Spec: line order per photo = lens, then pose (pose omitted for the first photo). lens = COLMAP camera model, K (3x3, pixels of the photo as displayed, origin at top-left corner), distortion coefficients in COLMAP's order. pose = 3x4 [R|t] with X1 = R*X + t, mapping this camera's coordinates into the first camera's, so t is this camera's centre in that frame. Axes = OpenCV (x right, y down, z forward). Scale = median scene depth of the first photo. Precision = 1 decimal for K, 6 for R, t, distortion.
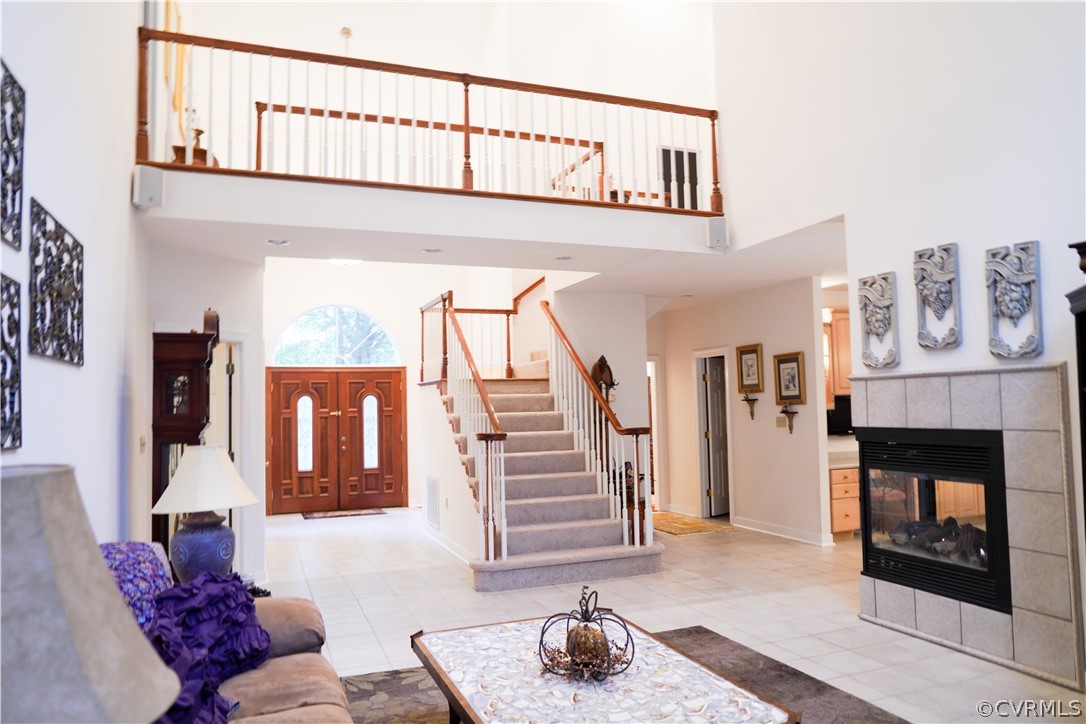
lens RADIAL K [[735.0, 0, 545.9], [0, 735.0, 363.1], [0, 0, 1]] dist [-0.041299, 0.020316]
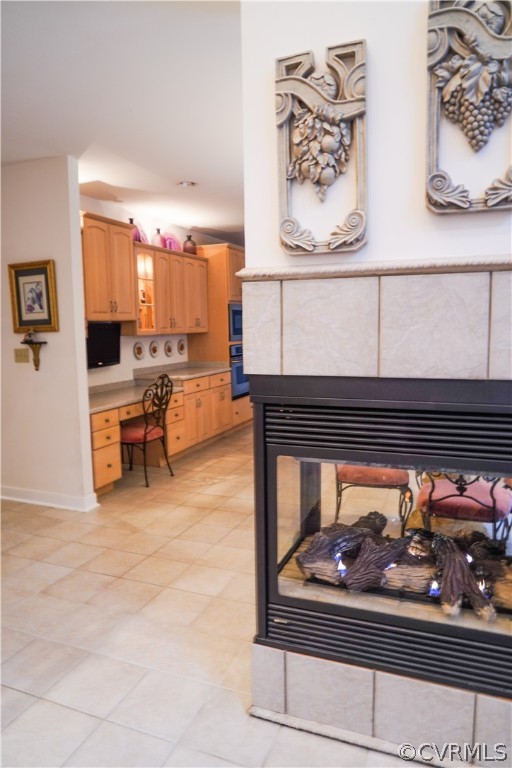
lens RADIAL K [[519.8, 0, 255.5], [0, 519.8, 385.4], [0, 0, 1]] dist [-0.041299, 0.020316]
pose [[0.689285, -0.074006, 0.720700, 0.184179], [-0.039777, 0.989403, 0.139641, 0.049012], [-0.723397, -0.124919, 0.679037, 0.829528]]
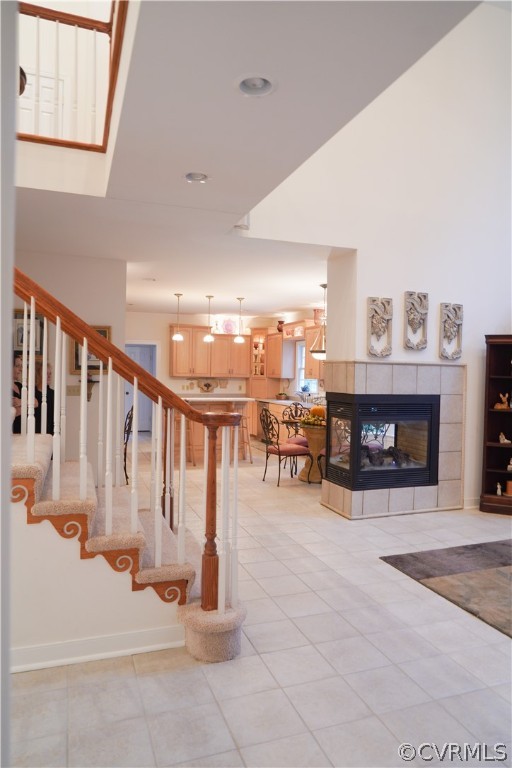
lens RADIAL K [[519.8, 0, 258.9], [0, 519.8, 386.7], [0, 0, 1]] dist [-0.041299, 0.020316]
pose [[0.023947, -0.004207, 0.999704, -0.712075], [-0.078826, 0.996870, 0.006084, 0.089279], [-0.996601, -0.078949, 0.023541, 1.294373]]
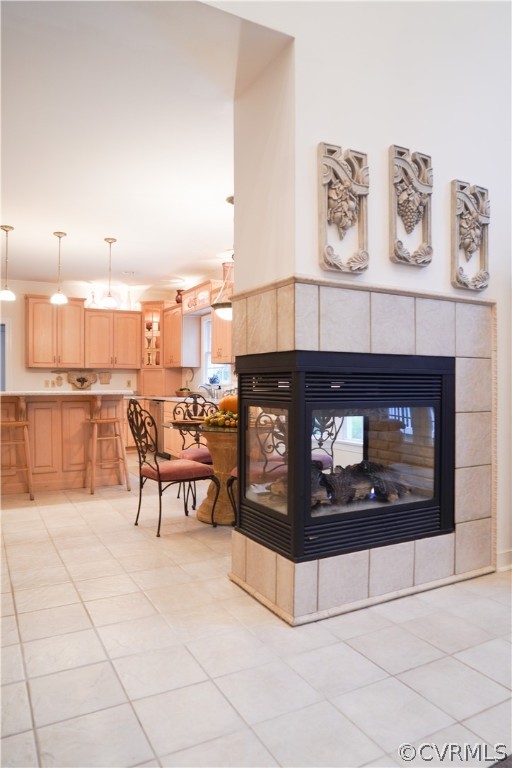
lens RADIAL K [[519.8, 0, 257.3], [0, 519.8, 385.7], [0, 0, 1]] dist [-0.041299, 0.020316]
pose [[-0.123645, 0.017023, 0.992180, -0.059094], [-0.058468, 0.997991, -0.024409, 0.148255], [-0.990602, -0.061029, -0.122402, 1.207344]]
